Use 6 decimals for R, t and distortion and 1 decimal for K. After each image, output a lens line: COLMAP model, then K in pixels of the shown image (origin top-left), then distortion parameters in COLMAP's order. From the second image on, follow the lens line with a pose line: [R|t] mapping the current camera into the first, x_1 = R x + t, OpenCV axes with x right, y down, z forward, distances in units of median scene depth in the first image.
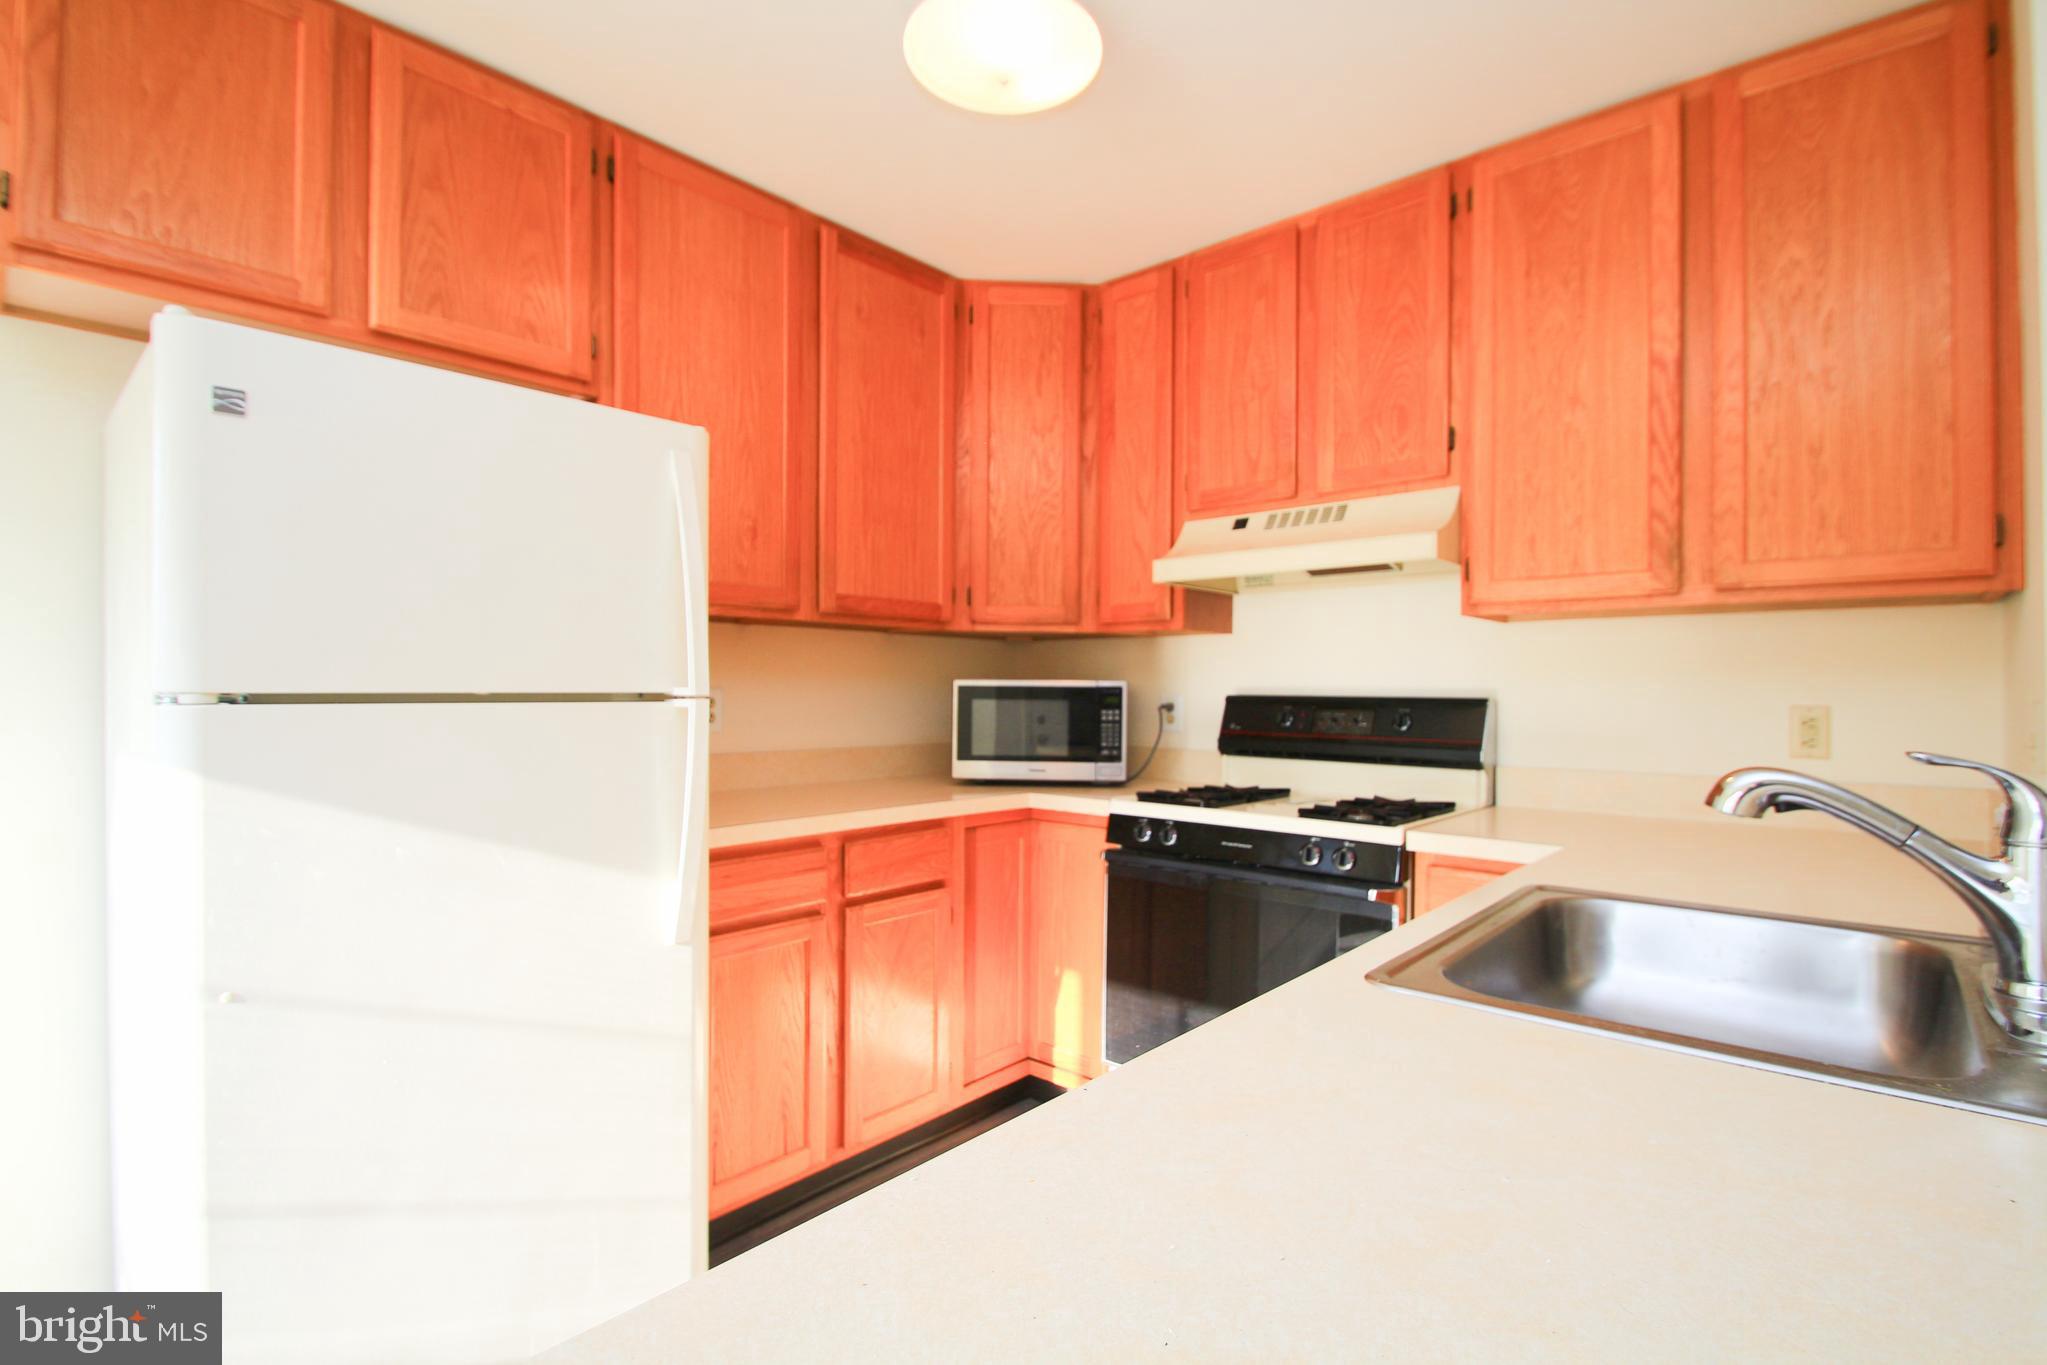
lens RADIAL K [[959.6, 0, 1028.0], [0, 959.6, 691.7], [0, 0, 1]] dist [-0.000179, -0.010009]
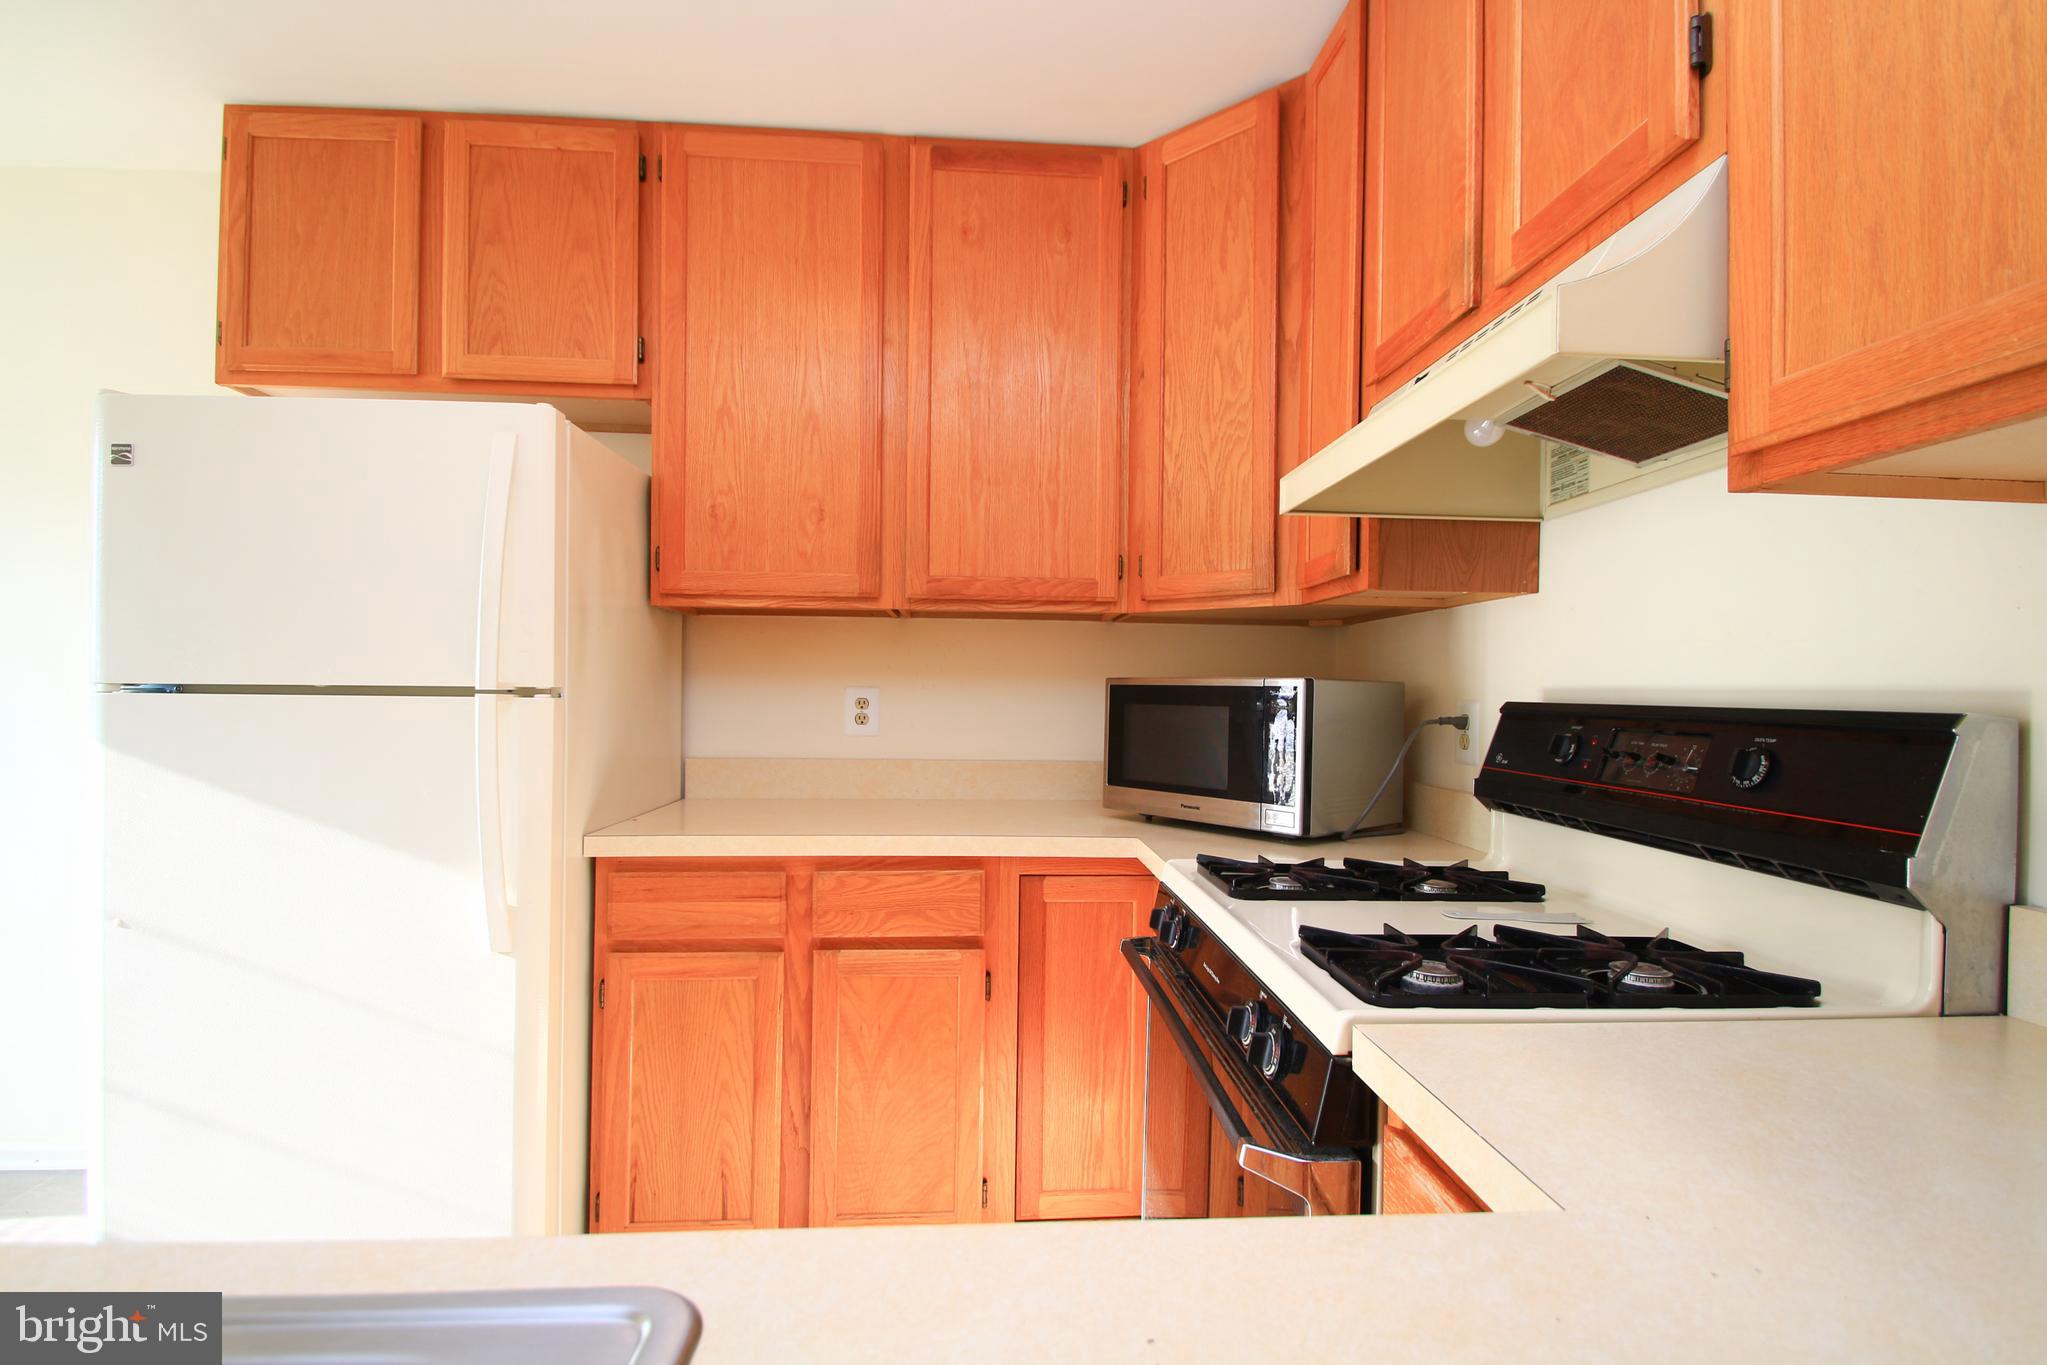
lens RADIAL K [[947.1, 0, 1029.9], [0, 947.1, 692.7], [0, 0, 1]] dist [0.017012, -0.020426]
pose [[0.713250, 0.004757, -0.700893, 0.506568], [-0.010136, 0.999942, -0.003527, 0.003443], [0.700836, 0.009620, 0.713258, 0.527587]]
